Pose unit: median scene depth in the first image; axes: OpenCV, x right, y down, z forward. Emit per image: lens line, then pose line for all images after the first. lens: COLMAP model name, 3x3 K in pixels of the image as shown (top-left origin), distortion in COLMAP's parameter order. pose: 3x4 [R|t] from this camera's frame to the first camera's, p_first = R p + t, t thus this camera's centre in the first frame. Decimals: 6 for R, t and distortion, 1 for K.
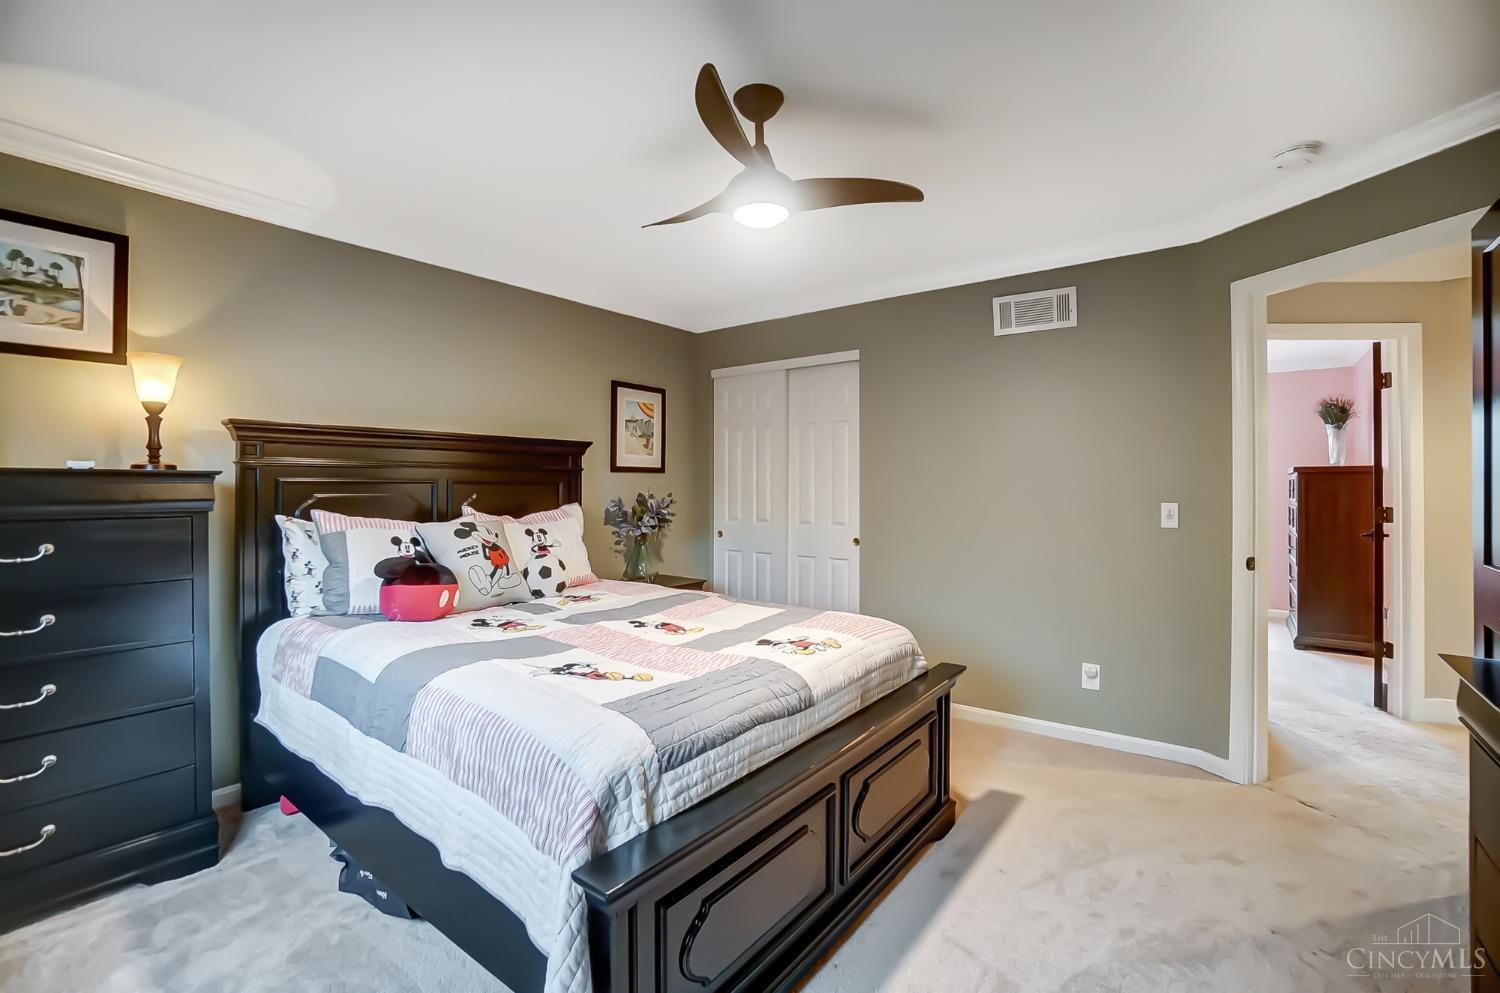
lens RADIAL K [[671.4, 0, 738.7], [0, 671.4, 485.6], [0, 0, 1]] dist [-0.029775, 0.002287]
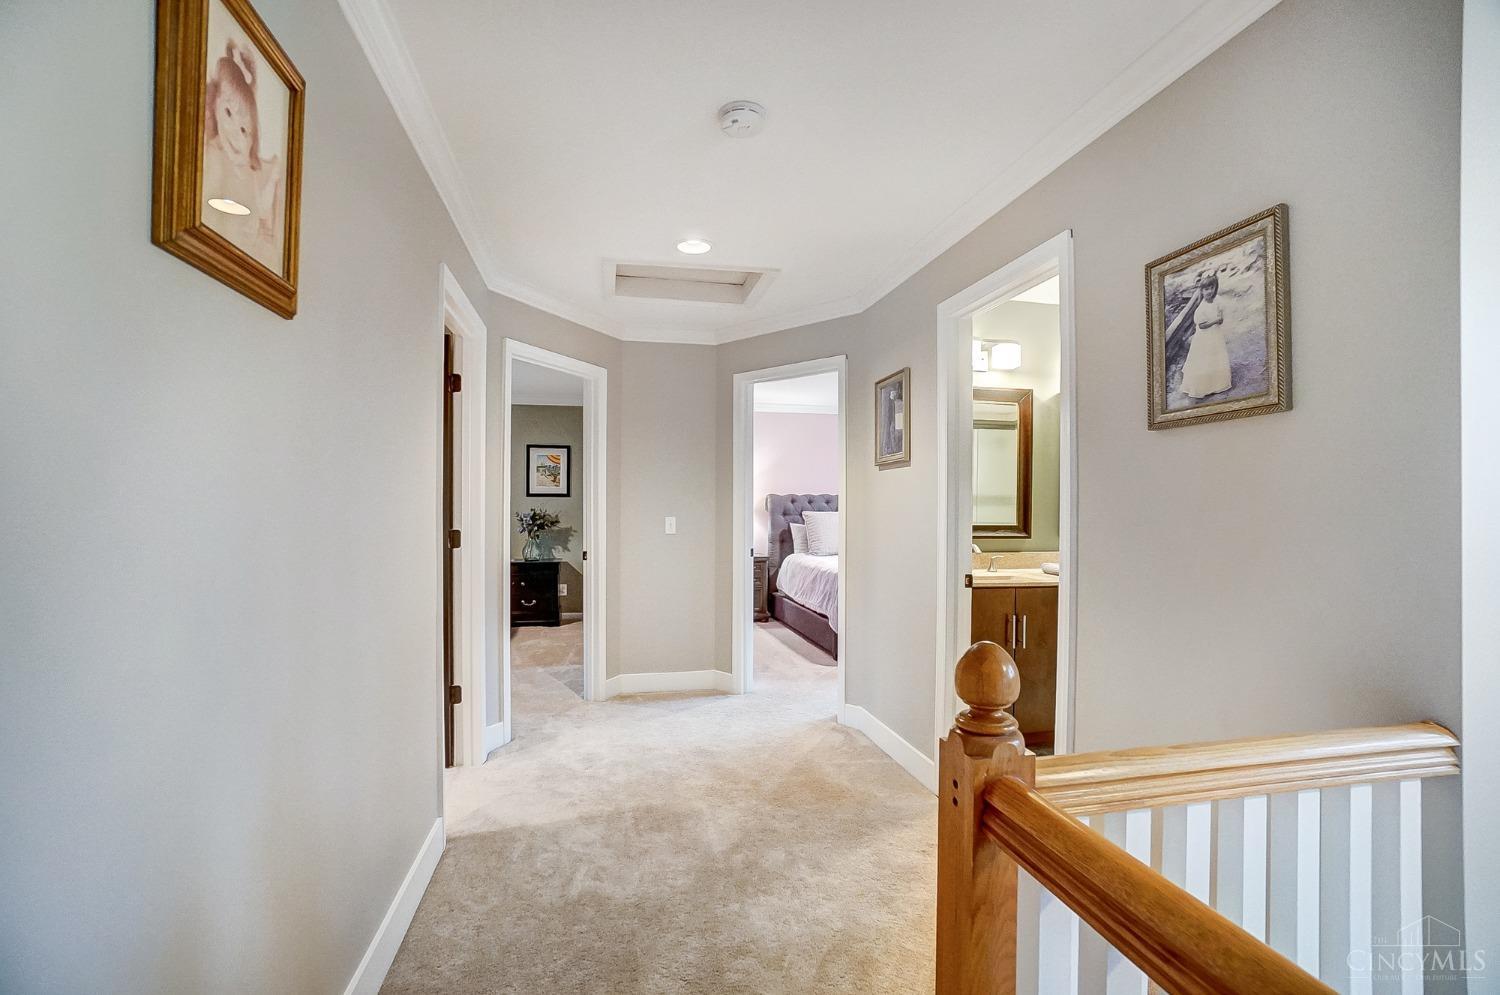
lens RADIAL K [[671.4, 0, 750.3], [0, 671.4, 499.1], [0, 0, 1]] dist [-0.029775, 0.002287]
pose [[0.775341, -0.004290, -0.631529, 2.382952], [-0.003137, 0.999938, -0.010645, 0.004730], [0.631535, 0.010235, 0.775279, 0.029102]]
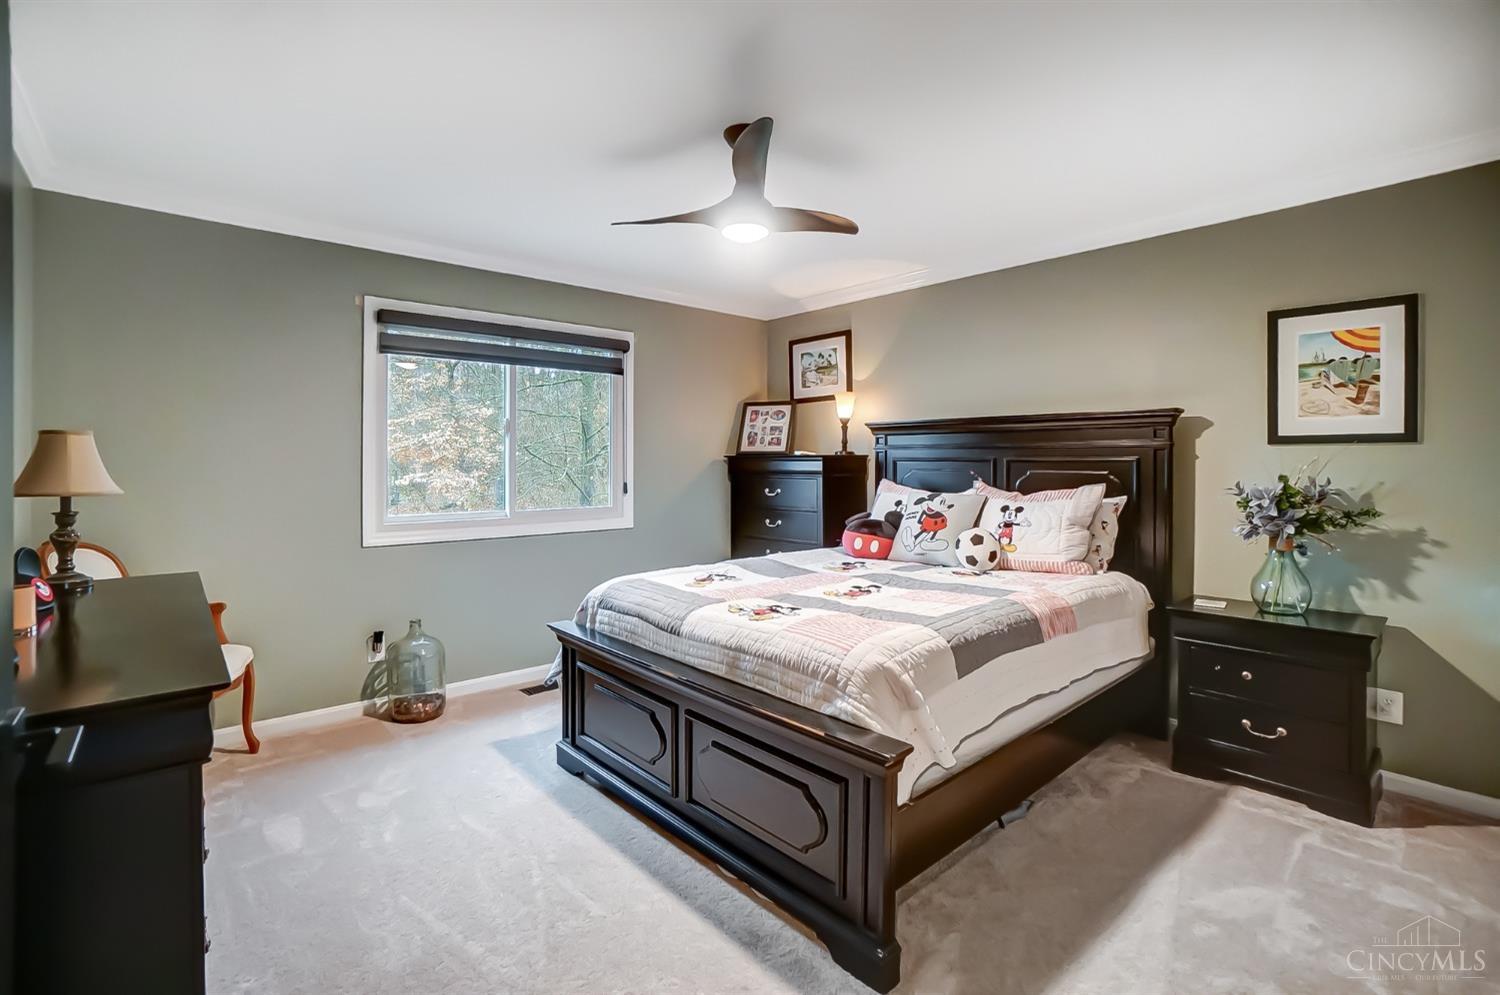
lens RADIAL K [[671.4, 0, 721.0], [0, 671.4, 462.3], [0, 0, 1]] dist [-0.029775, 0.002287]
pose [[-0.193003, -0.000152, -0.981198, 1.022069], [-0.002799, 0.999996, 0.000396, -0.000829], [0.981194, 0.002823, -0.193003, 1.007805]]
